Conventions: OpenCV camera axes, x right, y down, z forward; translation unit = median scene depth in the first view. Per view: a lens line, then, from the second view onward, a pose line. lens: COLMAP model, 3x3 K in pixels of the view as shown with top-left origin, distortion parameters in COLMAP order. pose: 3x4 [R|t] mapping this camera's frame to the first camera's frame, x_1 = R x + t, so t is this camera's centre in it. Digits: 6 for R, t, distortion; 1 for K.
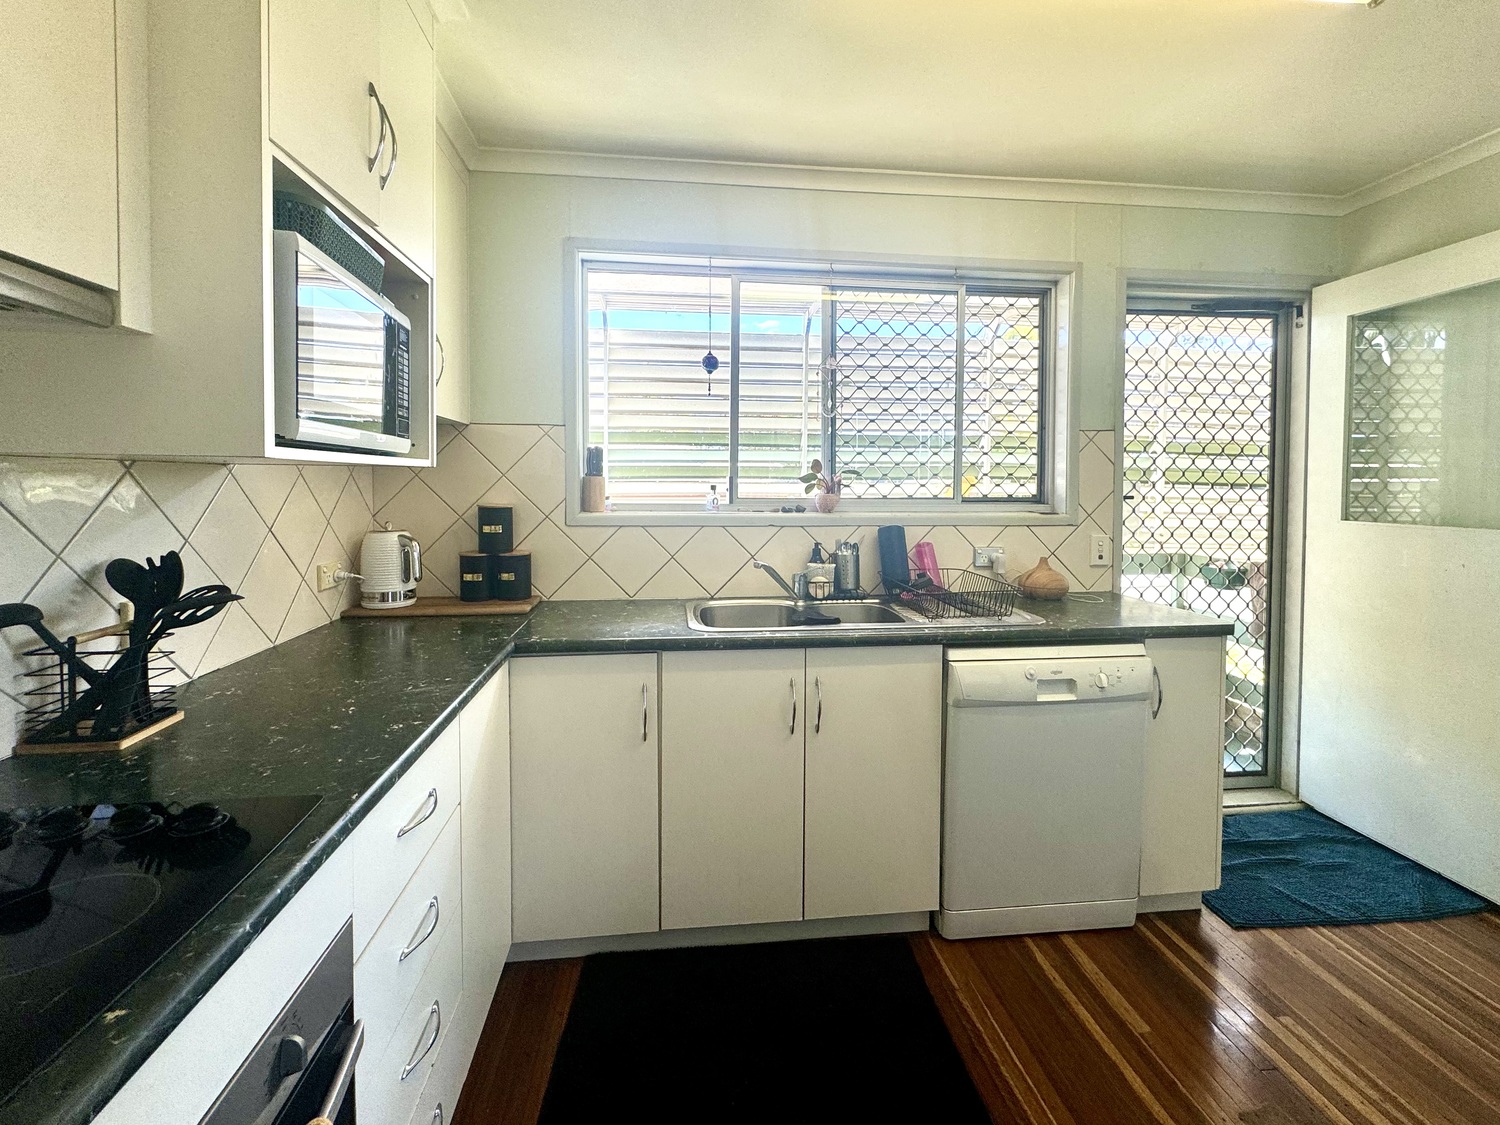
lens RADIAL K [[600.9, 0, 751.3], [0, 600.9, 559.1], [0, 0, 1]] dist [-0.001031, 0.000198]
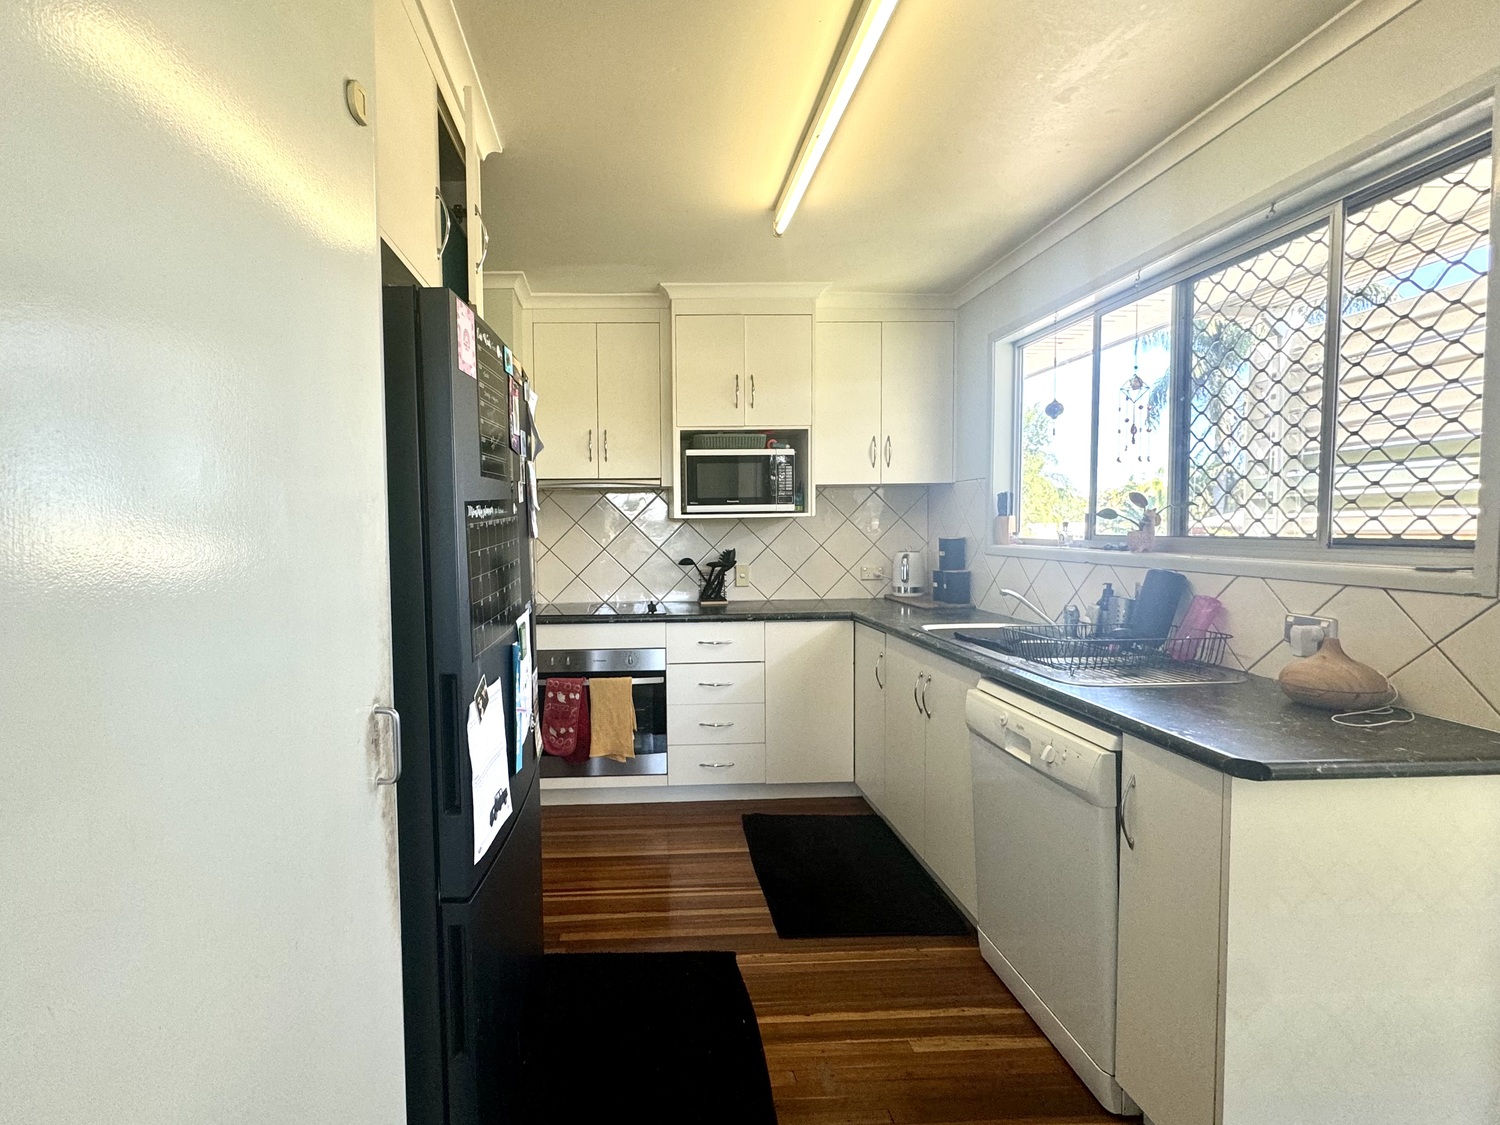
lens RADIAL K [[600.9, 0, 751.3], [0, 600.9, 559.1], [0, 0, 1]] dist [-0.001031, 0.000198]
pose [[0.141834, 0.053682, -0.988434, 0.922013], [-0.111398, 0.993051, 0.037948, -0.036543], [0.983602, 0.104727, 0.146829, 0.303519]]
